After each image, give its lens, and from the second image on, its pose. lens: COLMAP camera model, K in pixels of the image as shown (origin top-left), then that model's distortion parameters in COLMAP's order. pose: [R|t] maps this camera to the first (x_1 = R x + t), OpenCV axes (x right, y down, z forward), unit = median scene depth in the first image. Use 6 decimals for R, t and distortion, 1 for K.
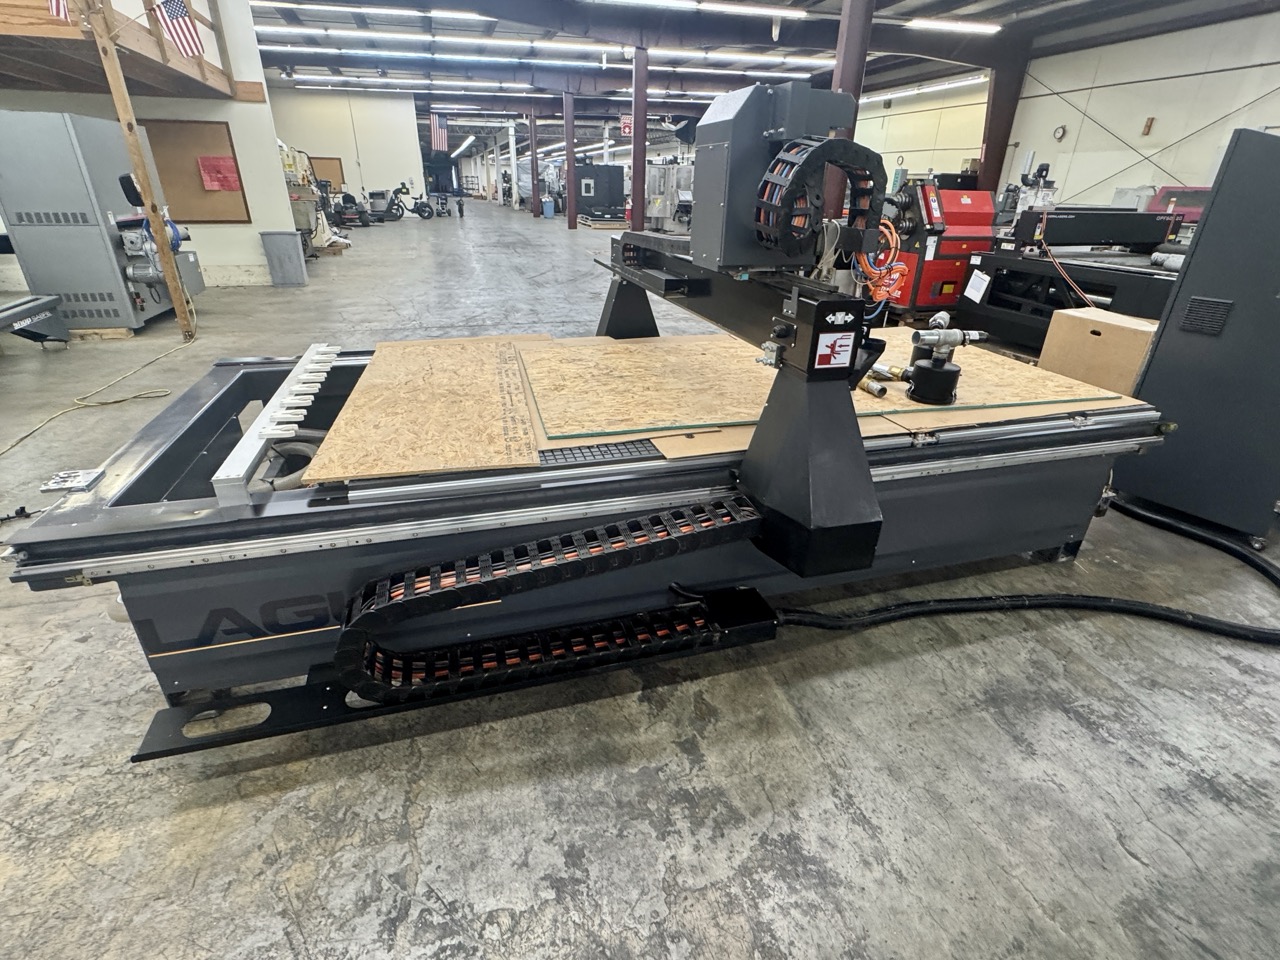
lens RADIAL K [[611.5, 0, 640.0], [0, 611.5, 480.0], [0, 0, 1]] dist [-0.003135, 0.000084]
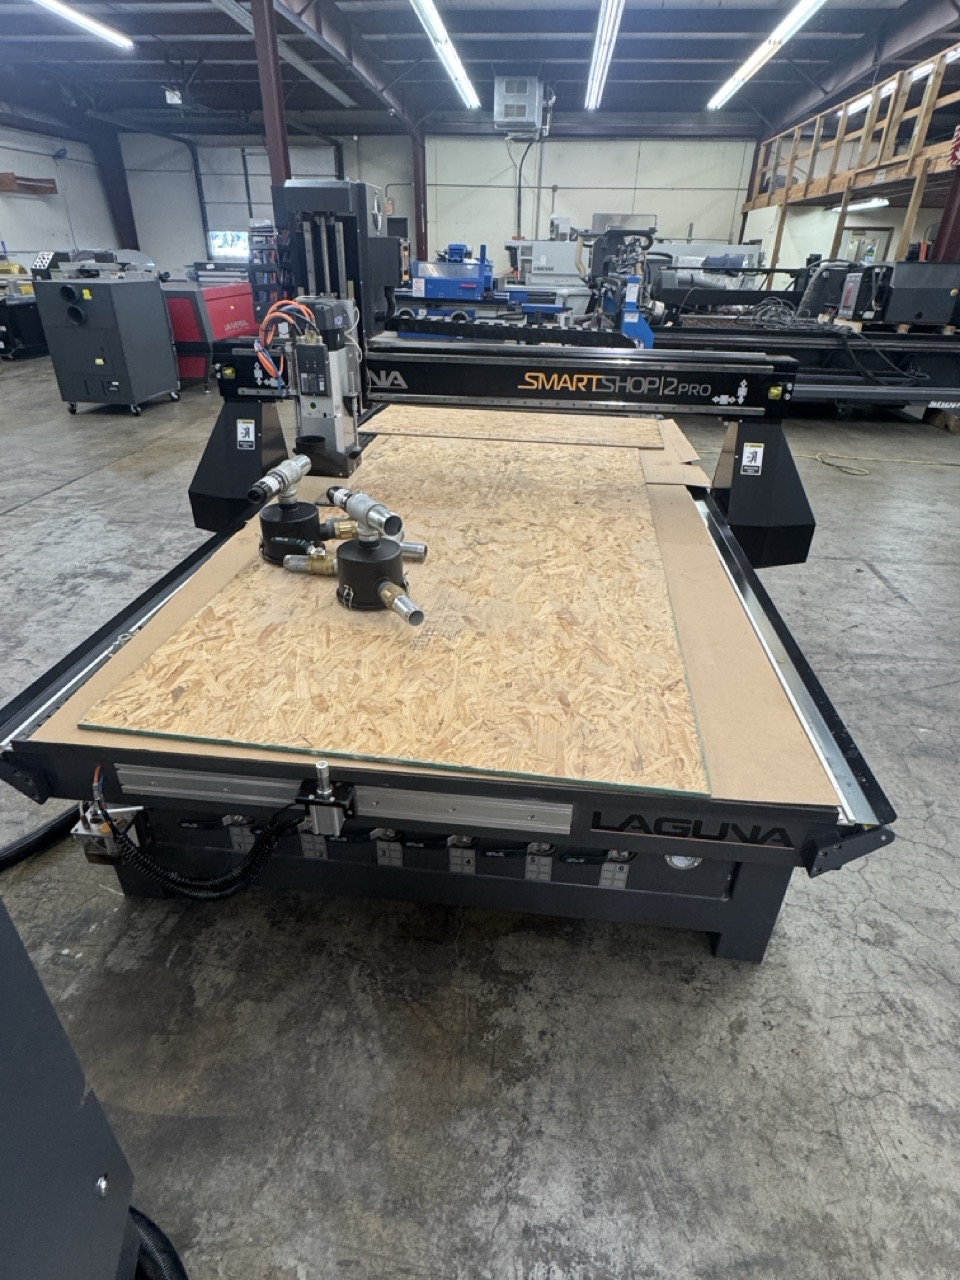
lens RADIAL K [[688.8, 0, 480.0], [0, 688.8, 640.0], [0, 0, 1]] dist [-0.001544, -0.000215]
pose [[-0.385423, 0.432195, -0.815265, 0.388333], [-0.424844, 0.701192, 0.572570, -0.222074], [0.819119, 0.567042, -0.086640, 0.457221]]
